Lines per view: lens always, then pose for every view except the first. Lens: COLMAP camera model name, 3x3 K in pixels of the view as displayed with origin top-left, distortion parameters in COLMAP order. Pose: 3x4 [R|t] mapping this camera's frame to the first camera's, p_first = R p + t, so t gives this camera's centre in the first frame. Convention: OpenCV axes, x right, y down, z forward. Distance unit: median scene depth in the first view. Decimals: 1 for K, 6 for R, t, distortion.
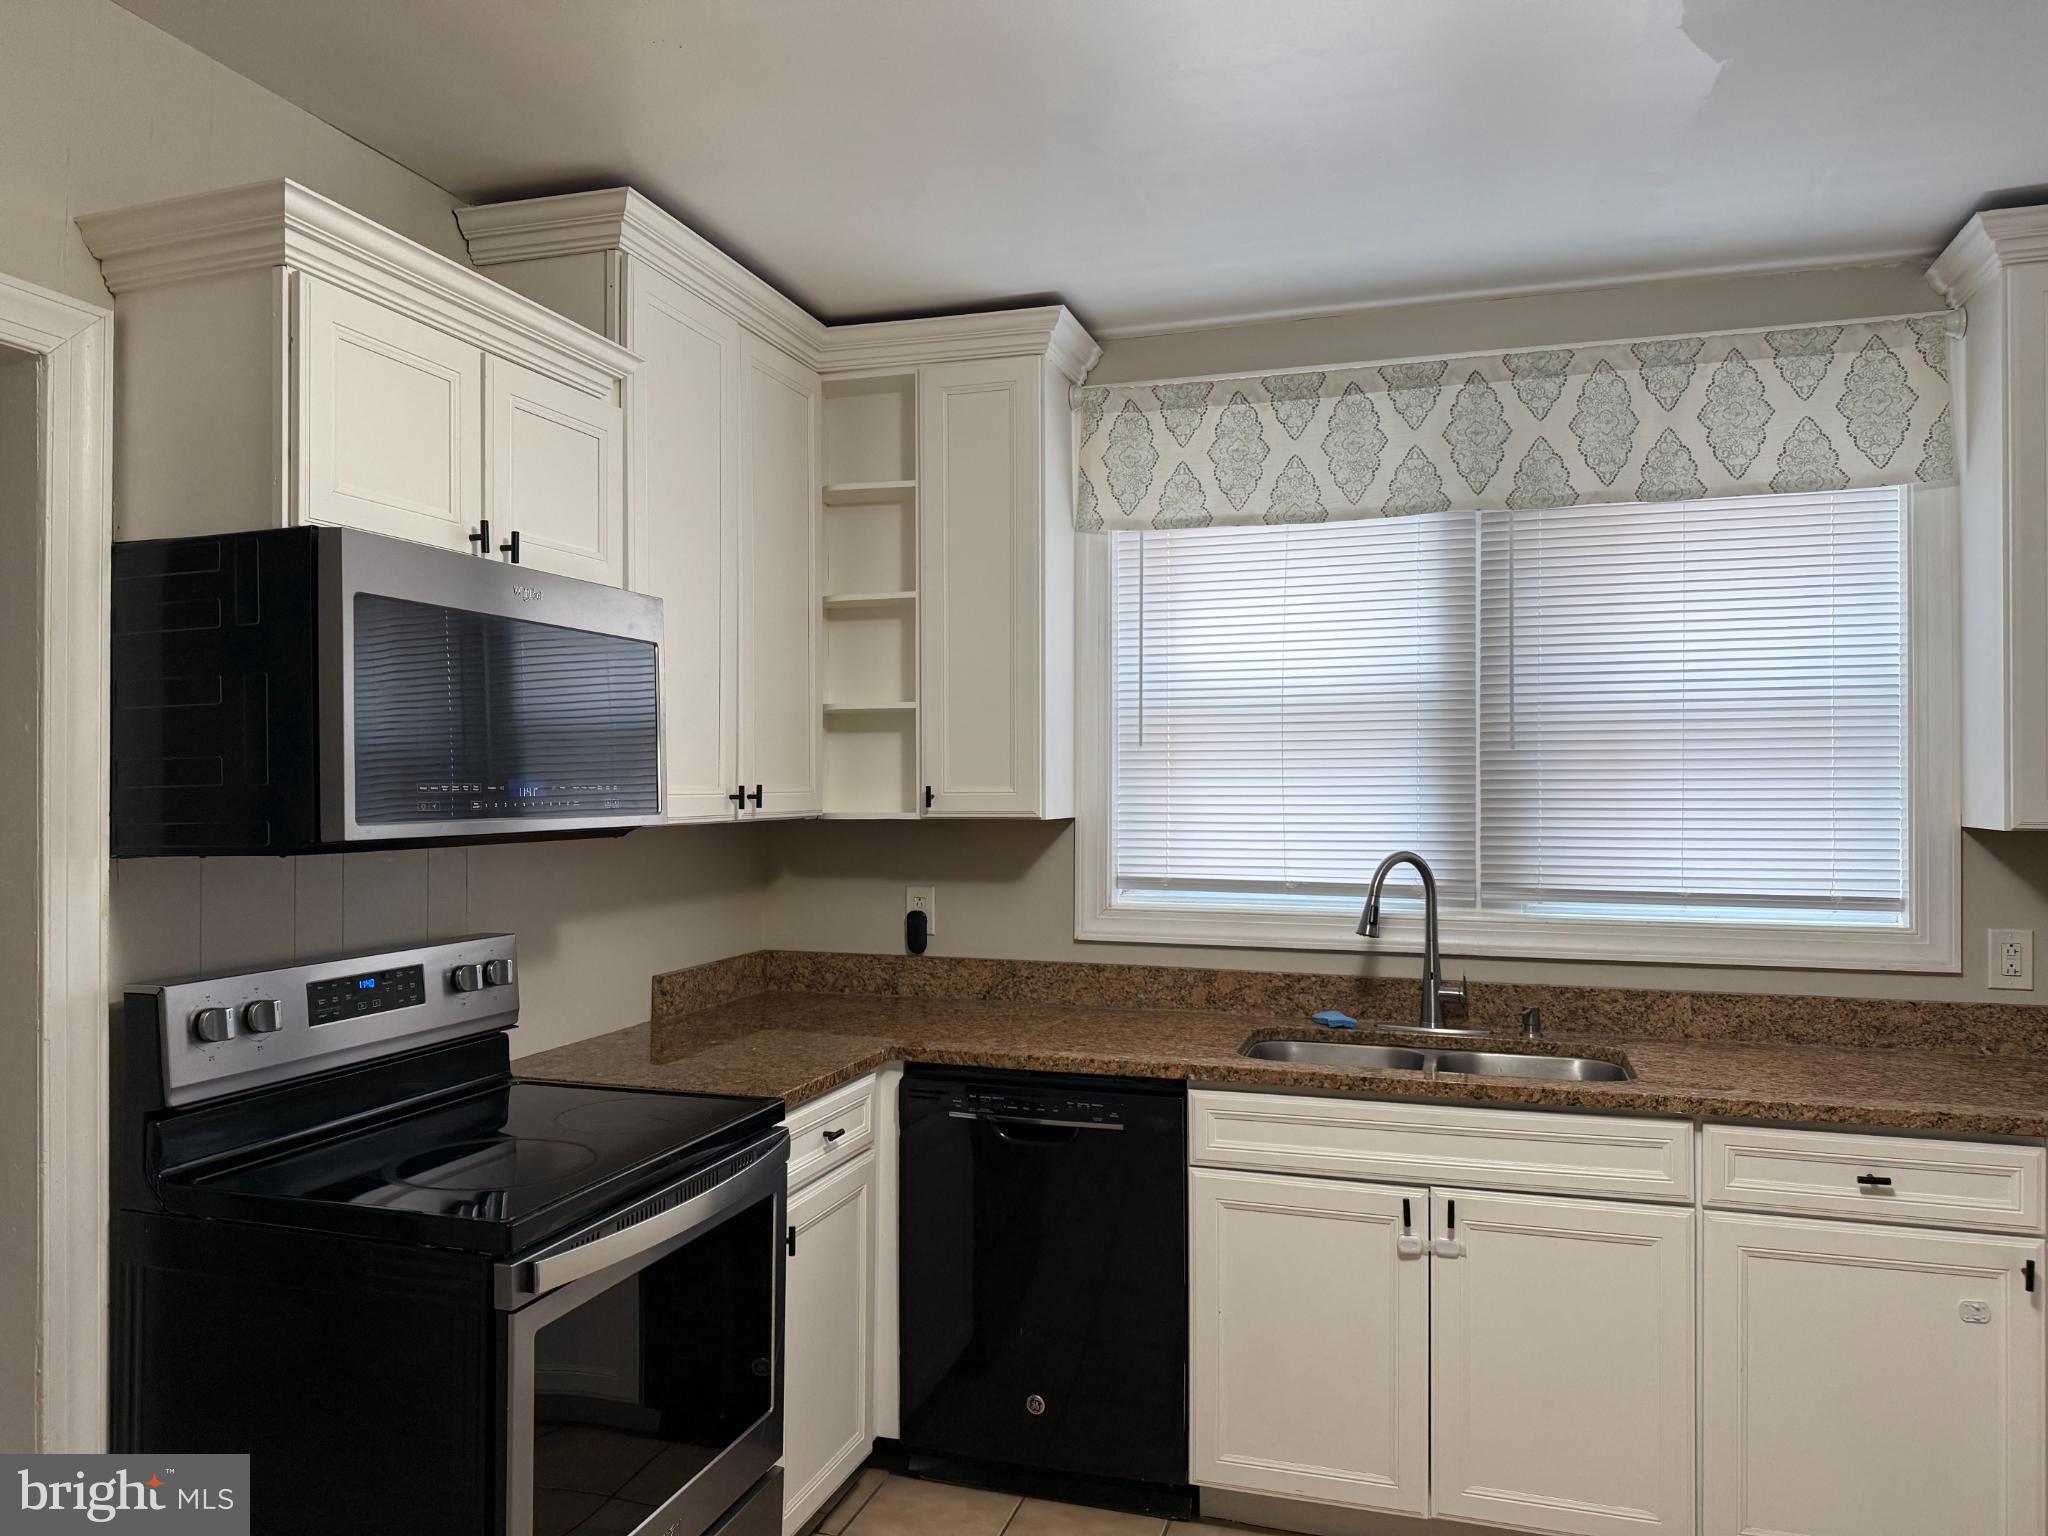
lens RADIAL K [[1432.9, 0, 1024.0], [0, 1432.9, 768.0], [0, 0, 1]] dist [0.120531, -0.158247]
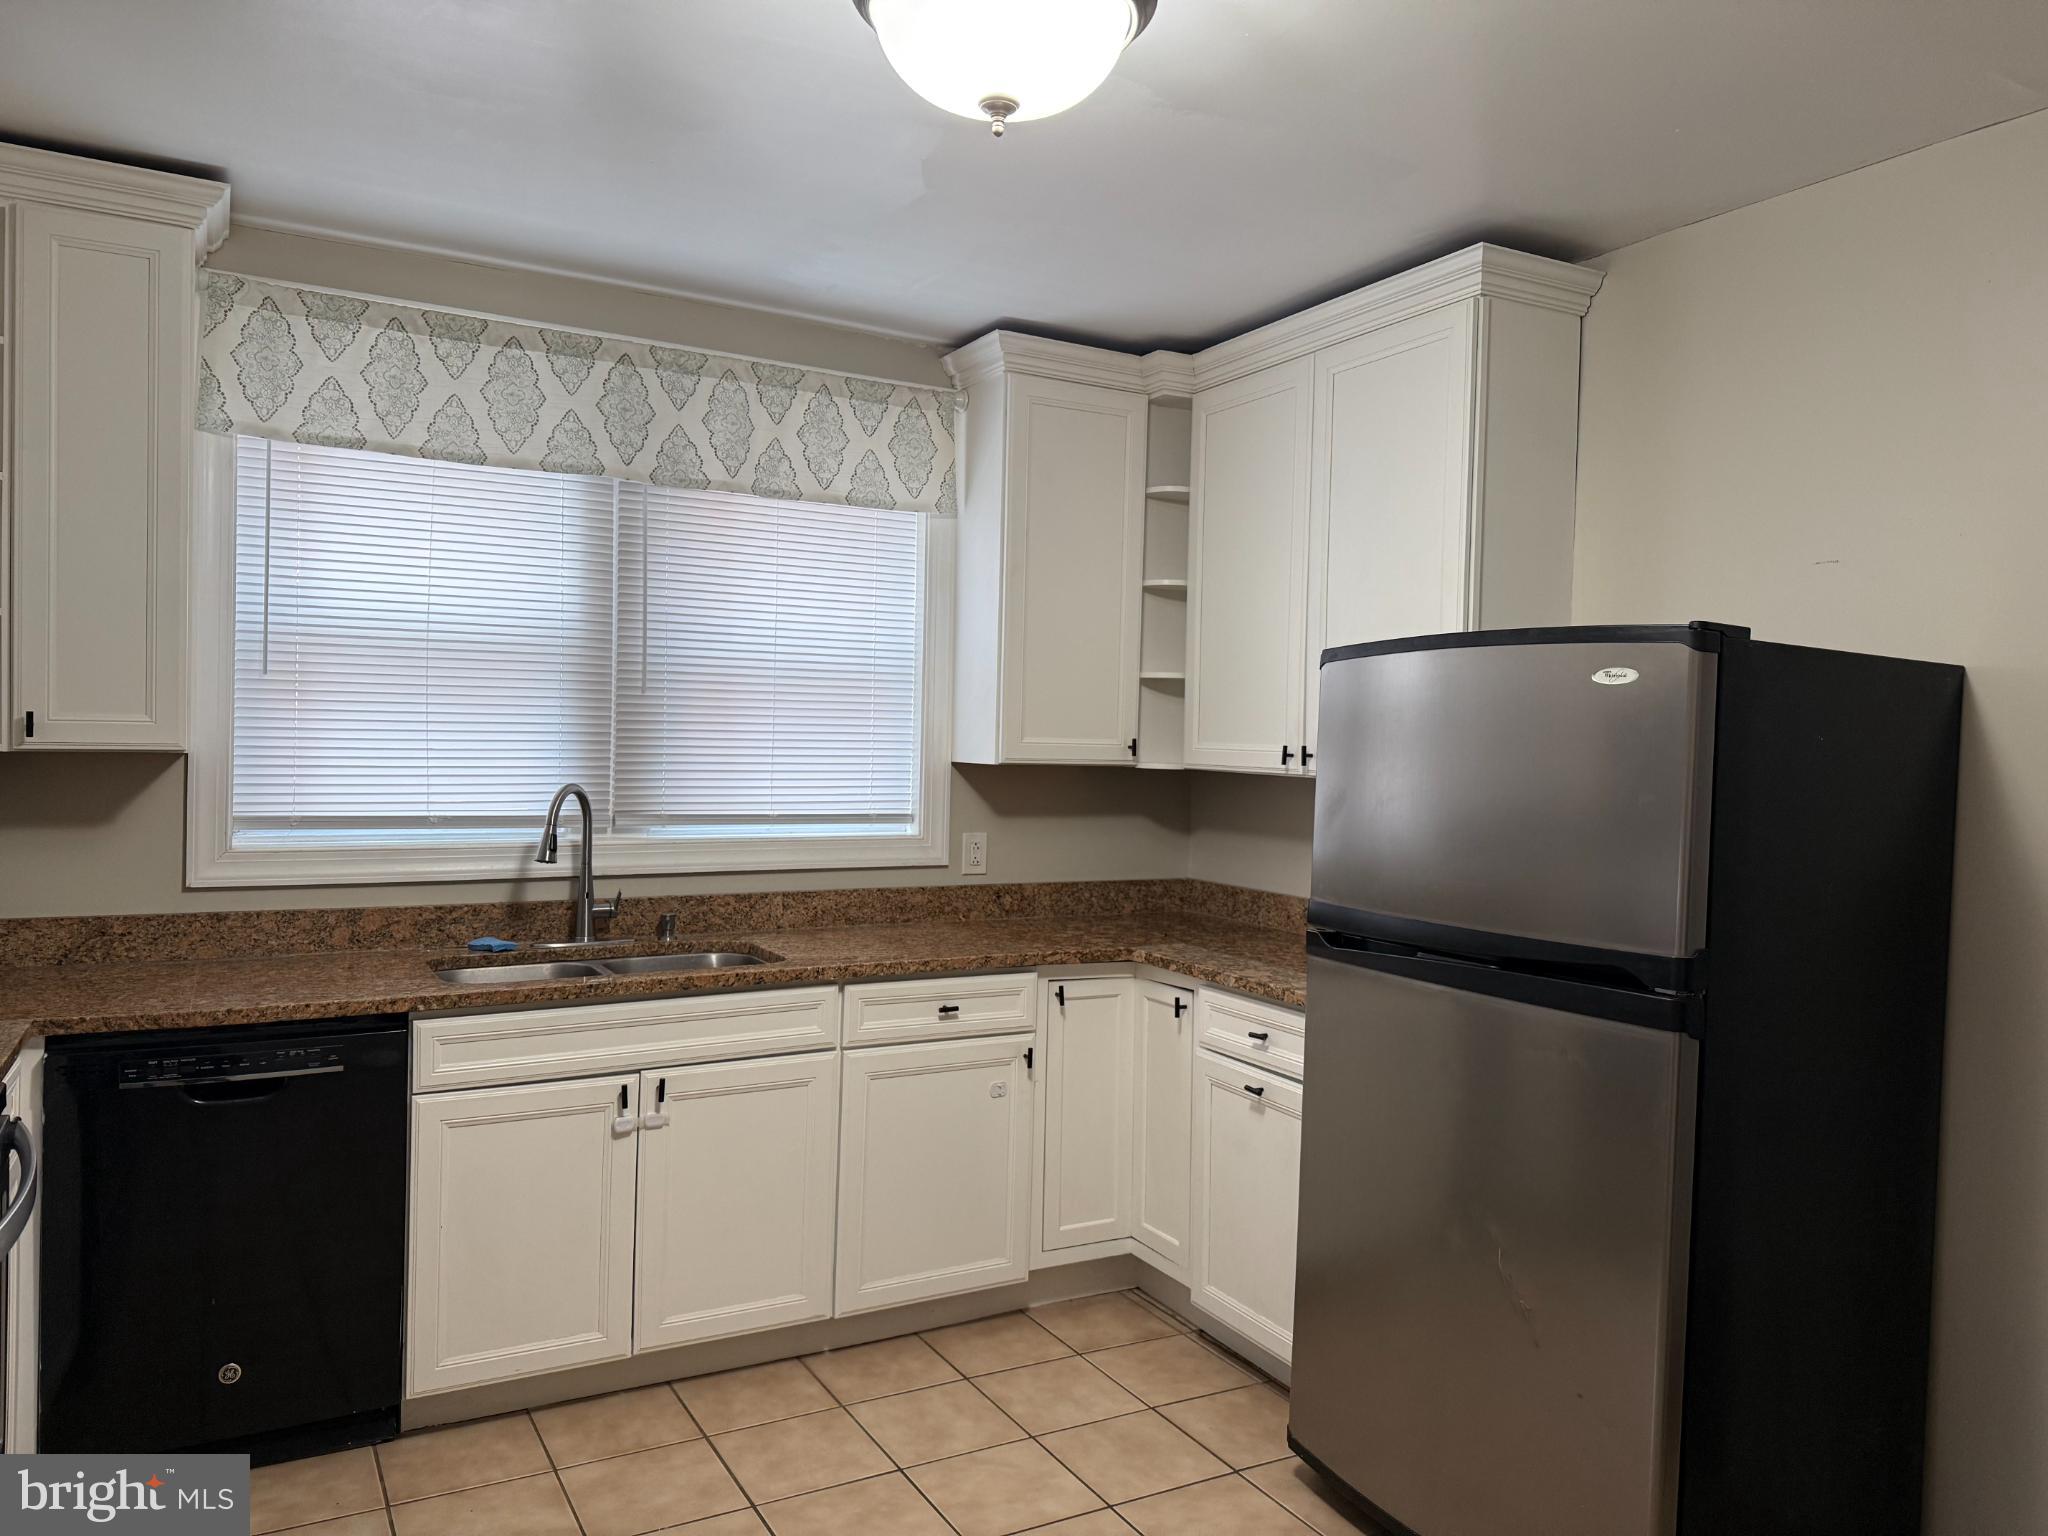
lens RADIAL K [[1432.9, 0, 1024.0], [0, 1432.9, 768.0], [0, 0, 1]] dist [0.120531, -0.158247]
pose [[0.688995, -0.000945, 0.724766, -0.293126], [-0.028630, 0.999183, 0.028520, 0.004521], [-0.724201, -0.040400, 0.688405, -0.002946]]
